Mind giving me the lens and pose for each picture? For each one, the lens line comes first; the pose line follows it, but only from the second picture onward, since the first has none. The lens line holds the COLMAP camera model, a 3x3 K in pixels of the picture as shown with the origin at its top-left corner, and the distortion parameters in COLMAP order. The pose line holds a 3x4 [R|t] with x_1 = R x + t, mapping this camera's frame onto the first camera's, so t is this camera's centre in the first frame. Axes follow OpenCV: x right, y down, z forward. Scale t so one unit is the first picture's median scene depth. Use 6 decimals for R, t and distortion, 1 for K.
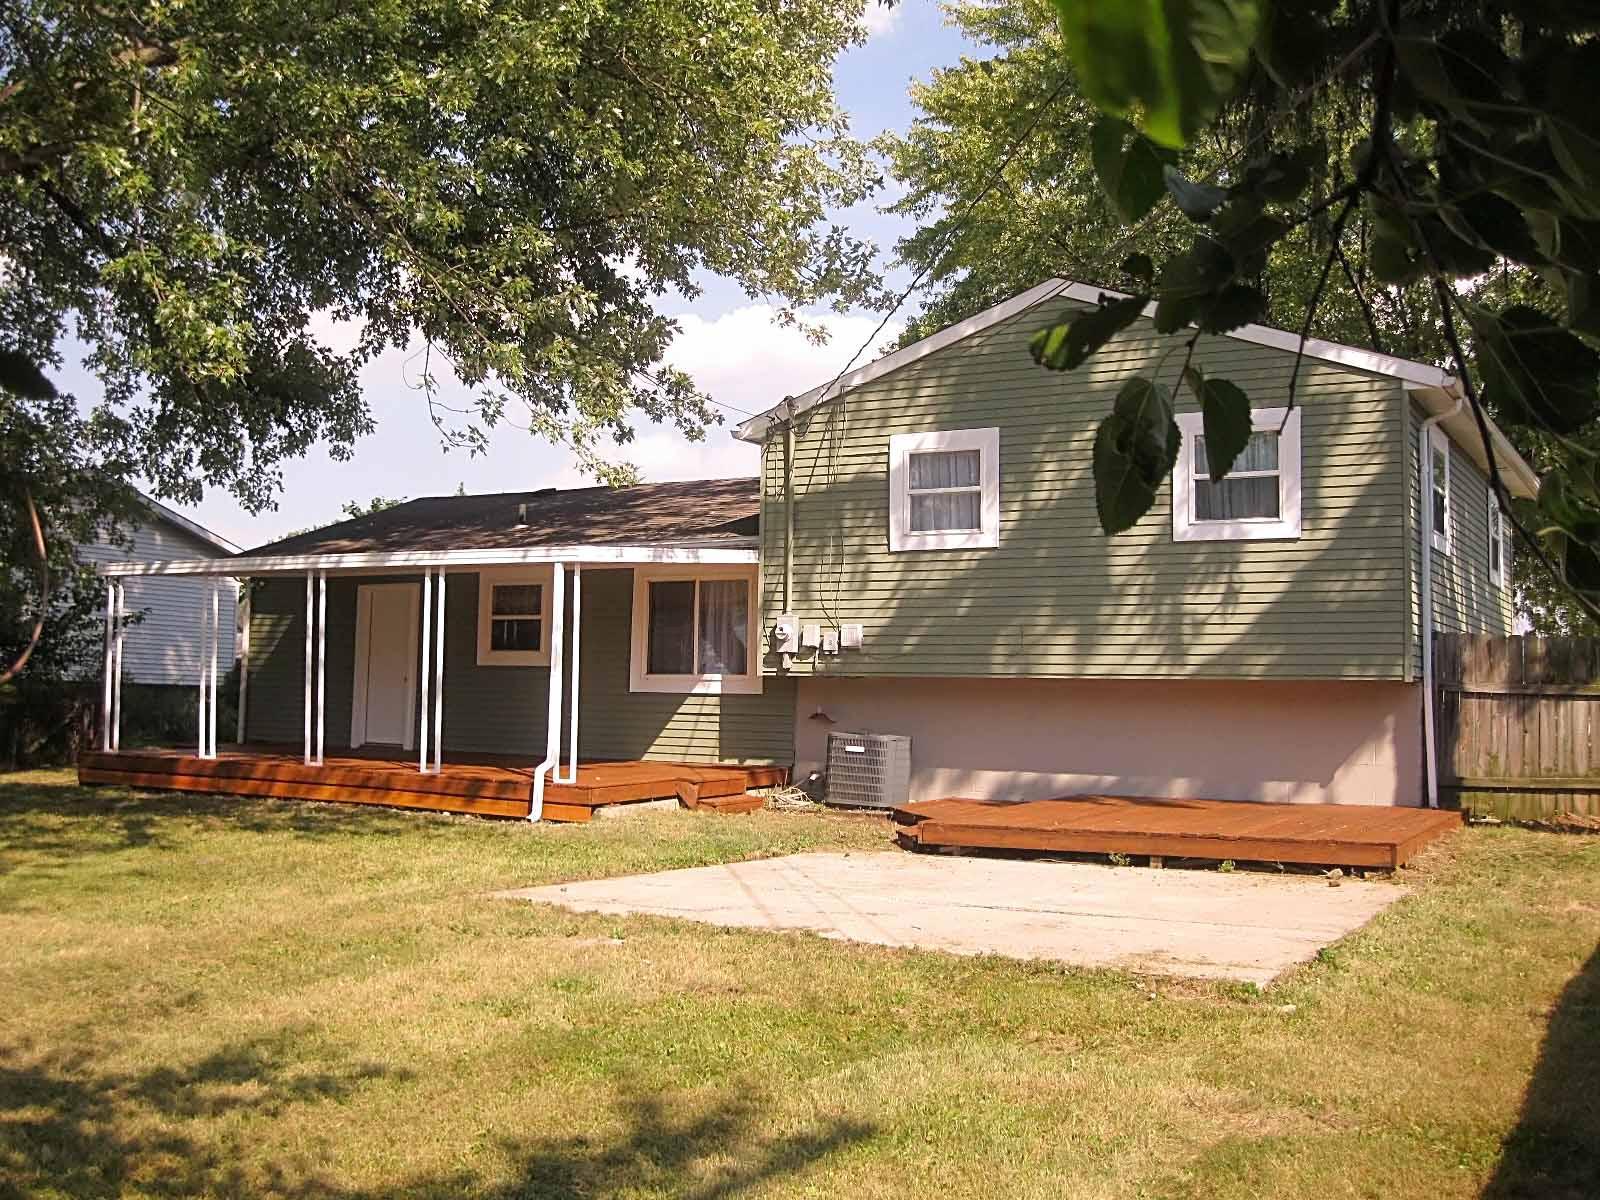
lens RADIAL K [[1620.8, 0, 794.2], [0, 1620.8, 586.2], [0, 0, 1]] dist [-0.097428, 0.000000]
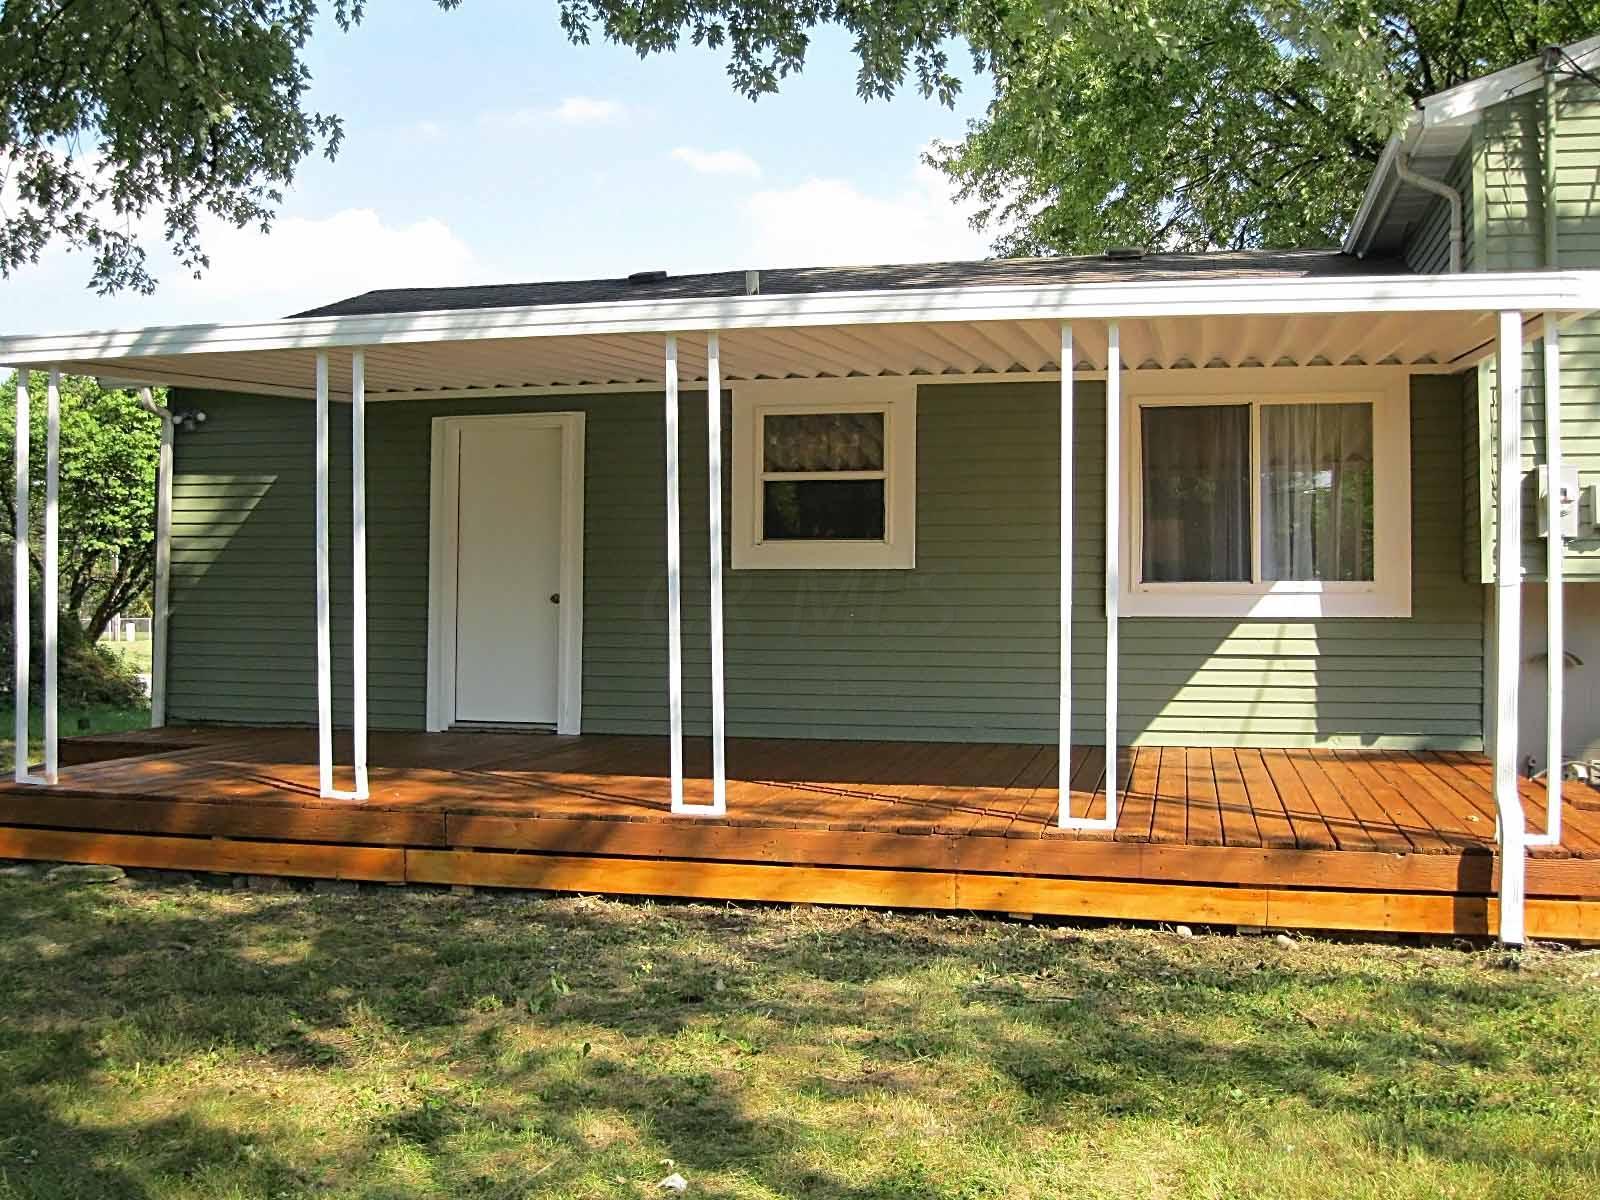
lens RADIAL K [[1620.8, 0, 790.6], [0, 1620.8, 588.4], [0, 0, 1]] dist [-0.097428, 0.000000]
pose [[0.958625, -0.012729, 0.284387, -0.404258], [-0.005083, 0.998075, 0.061810, 0.028767], [-0.284626, -0.060698, 0.956715, 0.620047]]
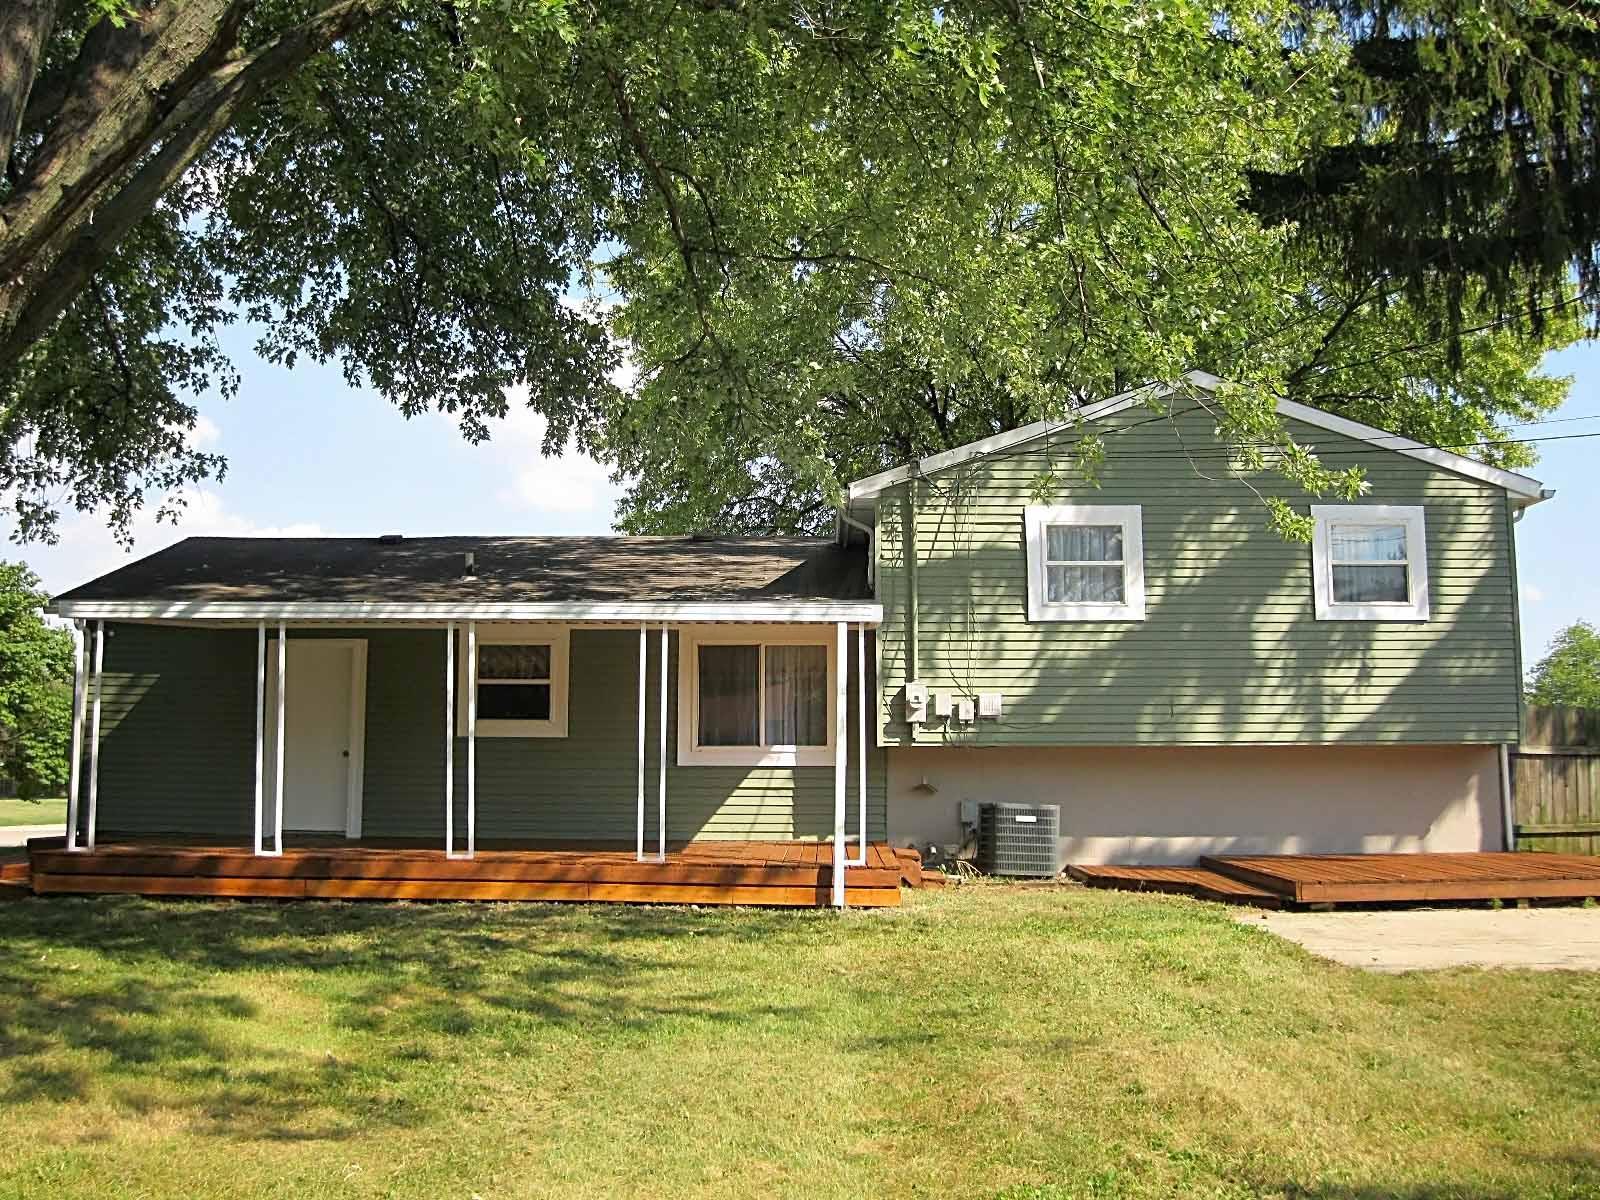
lens RADIAL K [[1620.8, 0, 799.8], [0, 1620.8, 582.0], [0, 0, 1]] dist [-0.097428, 0.000000]
pose [[0.876543, 0.043354, 0.479368, -0.562248], [-0.019674, 0.998330, -0.054313, 0.011979], [-0.480922, 0.038177, 0.875932, 0.193412]]
